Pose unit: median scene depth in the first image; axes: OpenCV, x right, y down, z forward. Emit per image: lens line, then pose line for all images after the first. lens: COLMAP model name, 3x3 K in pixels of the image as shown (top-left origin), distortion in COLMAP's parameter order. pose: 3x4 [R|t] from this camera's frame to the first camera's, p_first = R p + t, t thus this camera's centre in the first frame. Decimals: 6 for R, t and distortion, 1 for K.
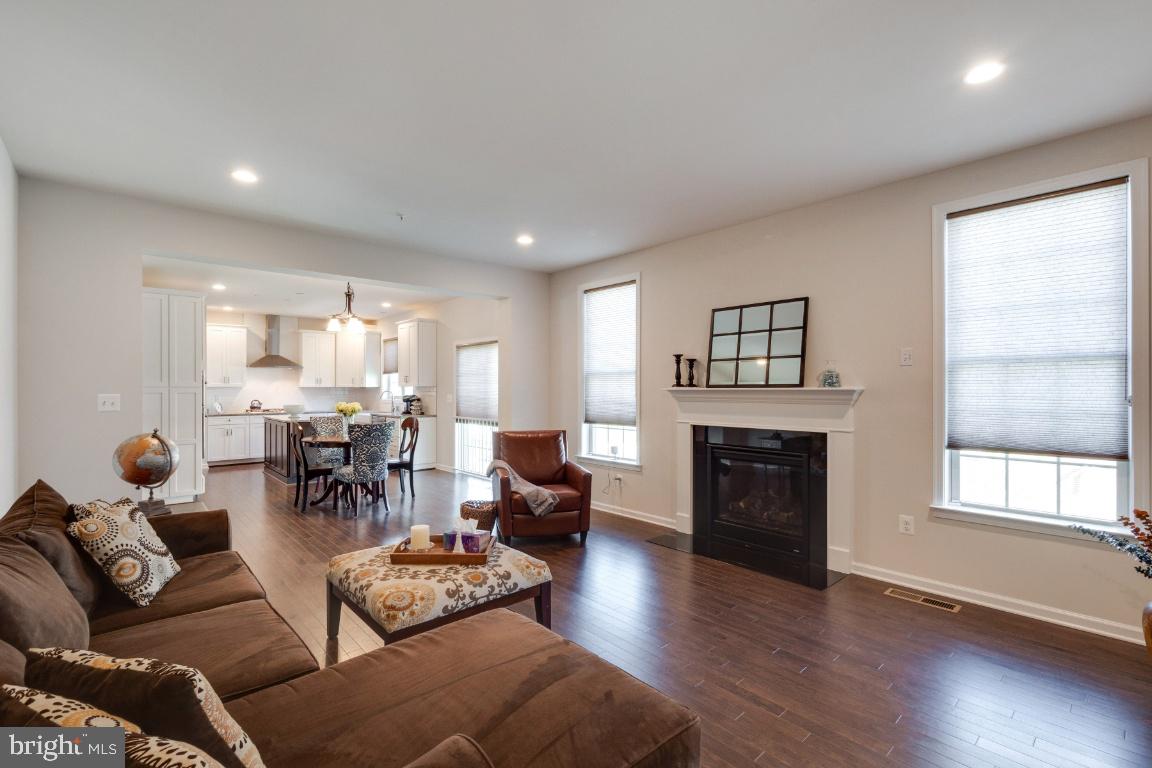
lens RADIAL K [[505.2, 0, 576.0], [0, 505.2, 384.0], [0, 0, 1]] dist [-0.000331, 0.000096]
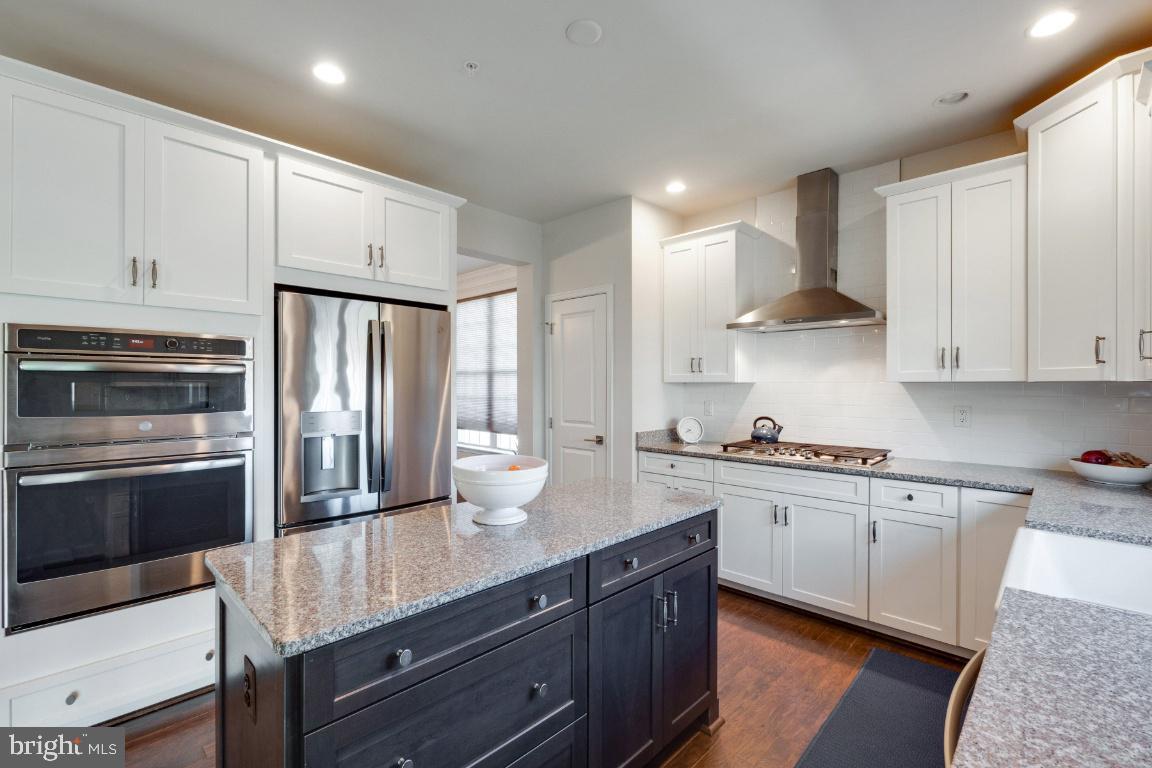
lens RADIAL K [[505.2, 0, 576.0], [0, 505.2, 384.0], [0, 0, 1]] dist [-0.000331, 0.000096]
pose [[0.073030, 0.001786, -0.997328, -0.270848], [0.006159, 0.999979, 0.002242, 0.005757], [0.997311, -0.006307, 0.073018, 0.818295]]
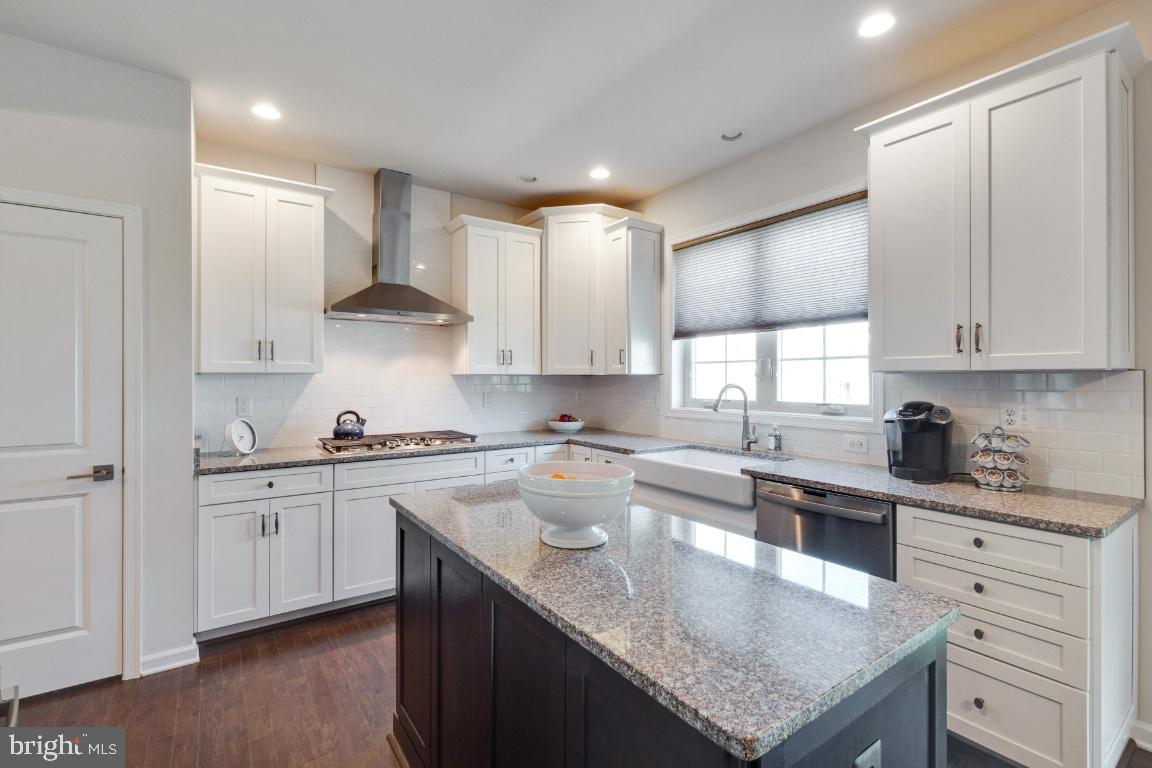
lens RADIAL K [[512.4, 0, 575.4], [0, 512.4, 377.6], [0, 0, 1]] dist [-0.000069, -0.000129]
pose [[0.993235, 0.001982, -0.116106, -0.432978], [-0.001317, 0.999982, 0.005808, 0.006669], [0.116116, -0.005616, 0.993220, 0.660837]]
